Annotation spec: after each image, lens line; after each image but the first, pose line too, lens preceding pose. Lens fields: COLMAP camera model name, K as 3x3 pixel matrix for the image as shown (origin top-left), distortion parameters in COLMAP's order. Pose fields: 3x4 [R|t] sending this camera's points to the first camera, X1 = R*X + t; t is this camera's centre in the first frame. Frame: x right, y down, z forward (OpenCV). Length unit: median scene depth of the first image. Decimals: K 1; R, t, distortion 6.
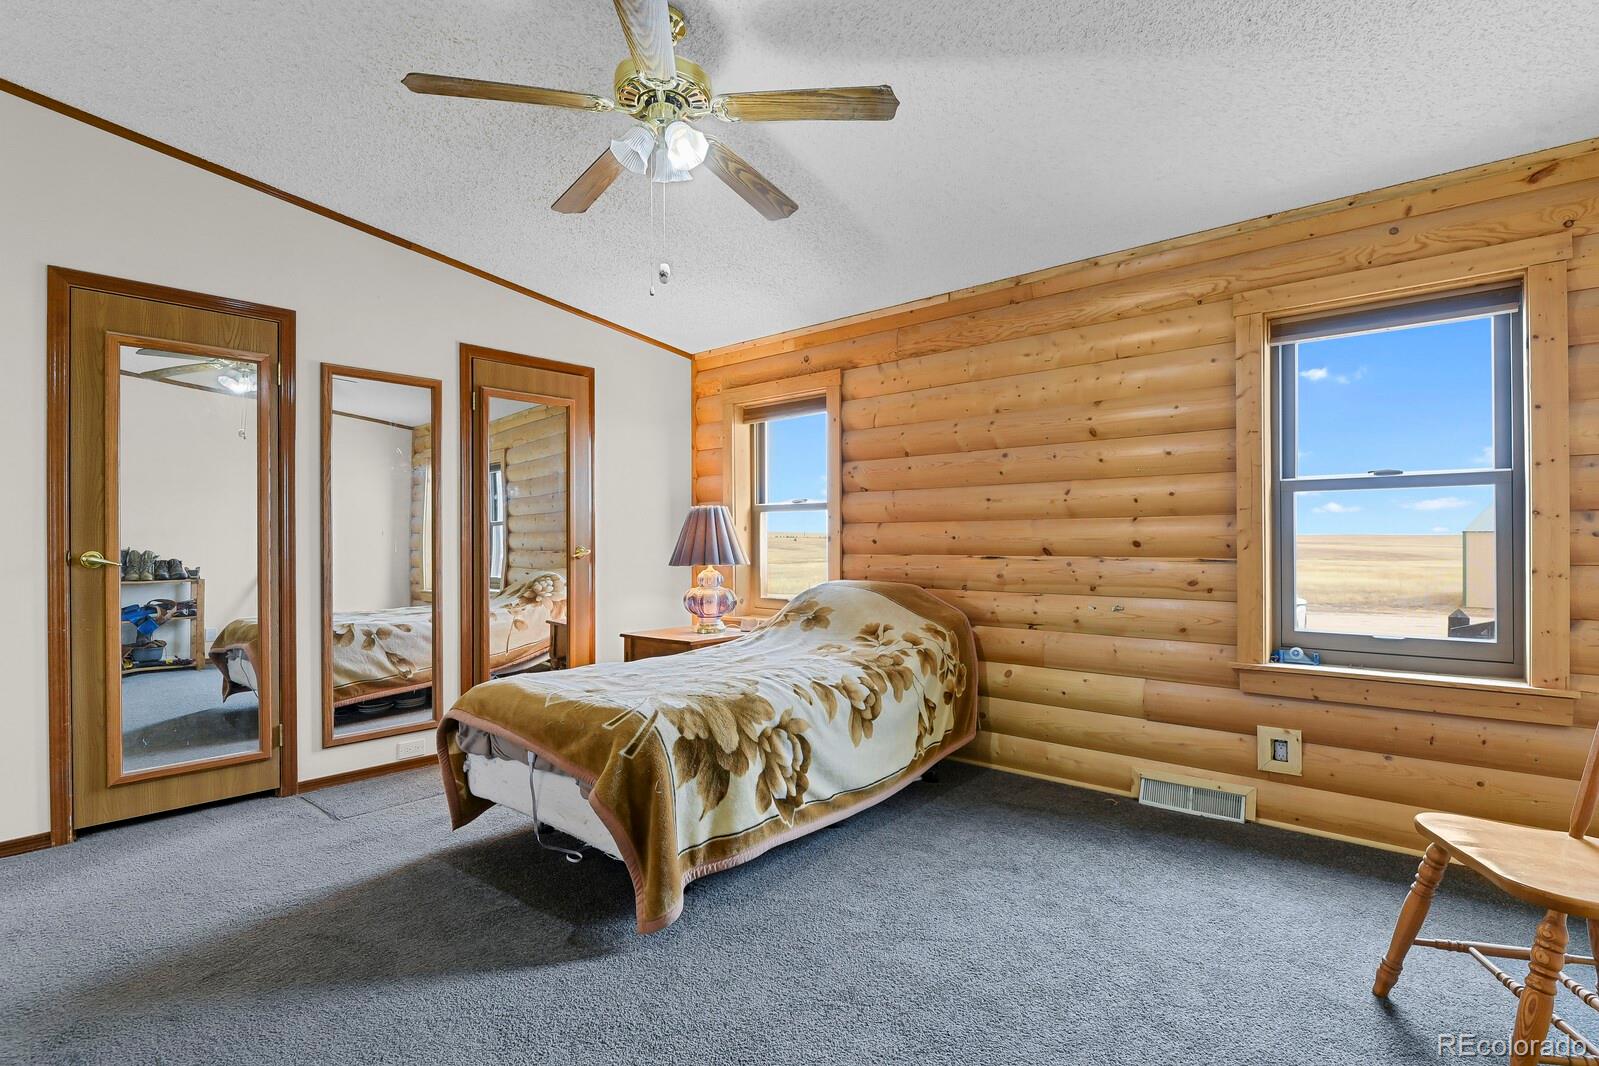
lens RADIAL K [[789.5, 0, 817.8], [0, 789.5, 536.2], [0, 0, 1]] dist [-0.021367, 0.000349]
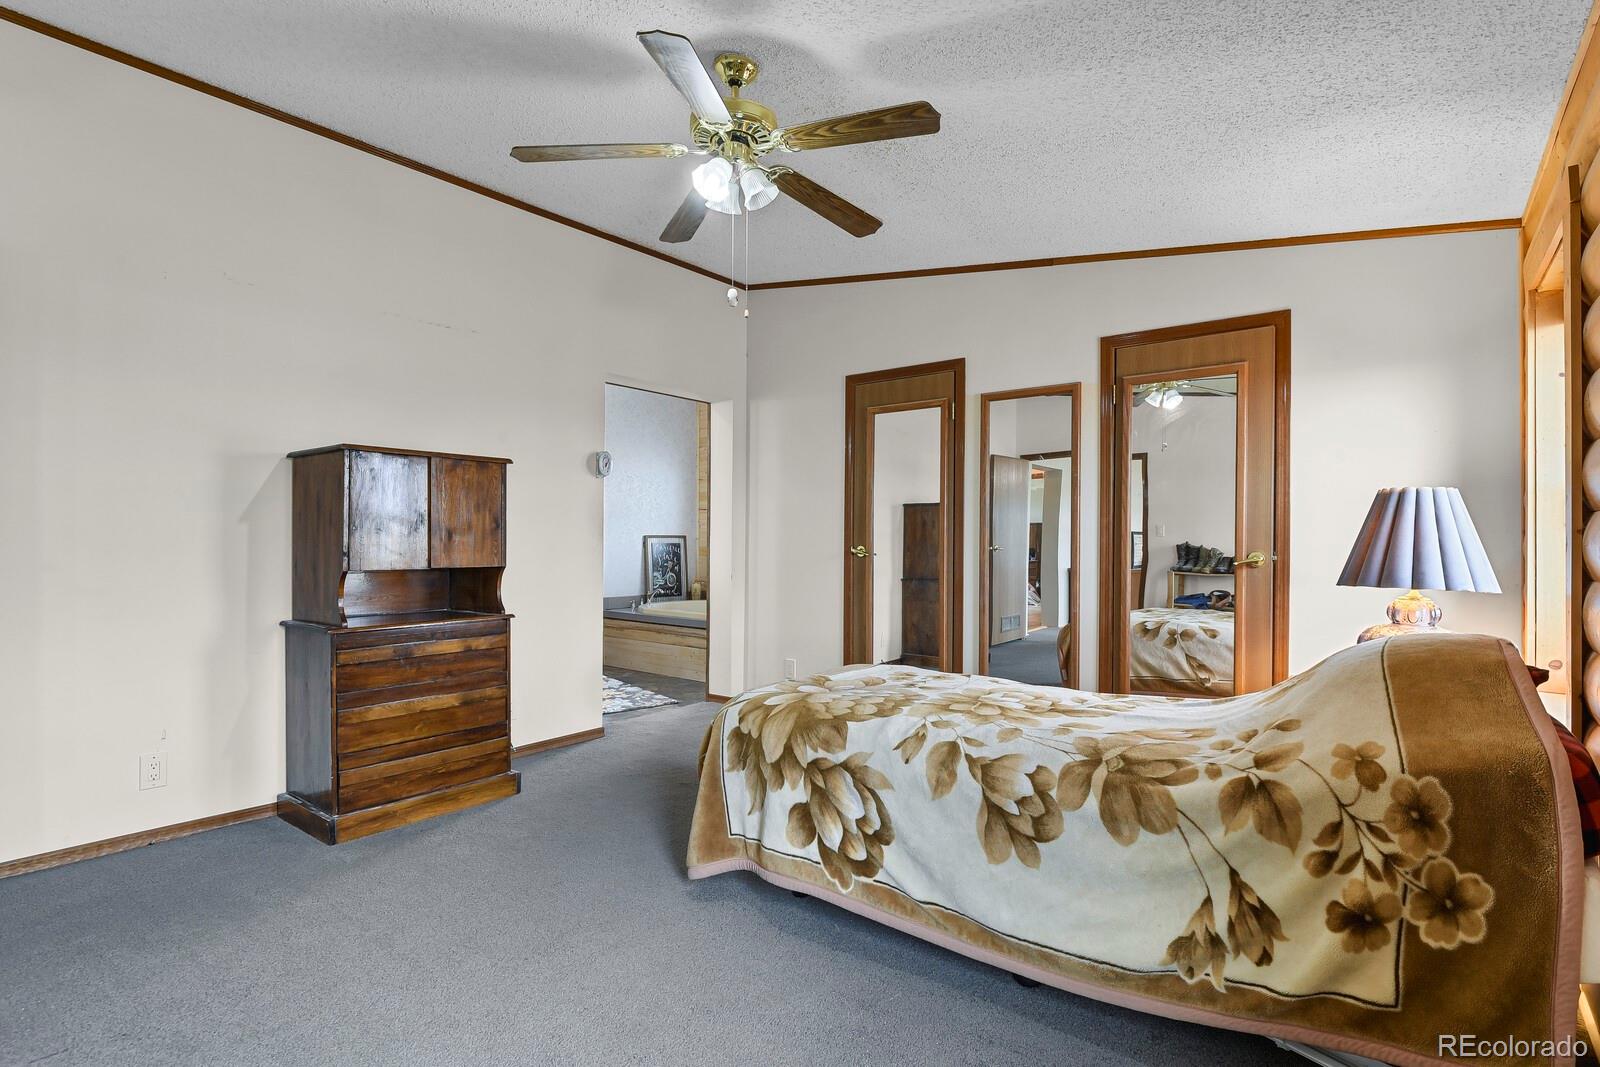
lens RADIAL K [[780.5, 0, 800.6], [0, 780.5, 539.8], [0, 0, 1]] dist [-0.011645, -0.000631]
pose [[0.022158, 0.007282, -0.999728, 0.595228], [-0.001004, 0.999973, 0.007262, -0.003337], [0.999754, 0.000843, 0.022165, 0.719783]]
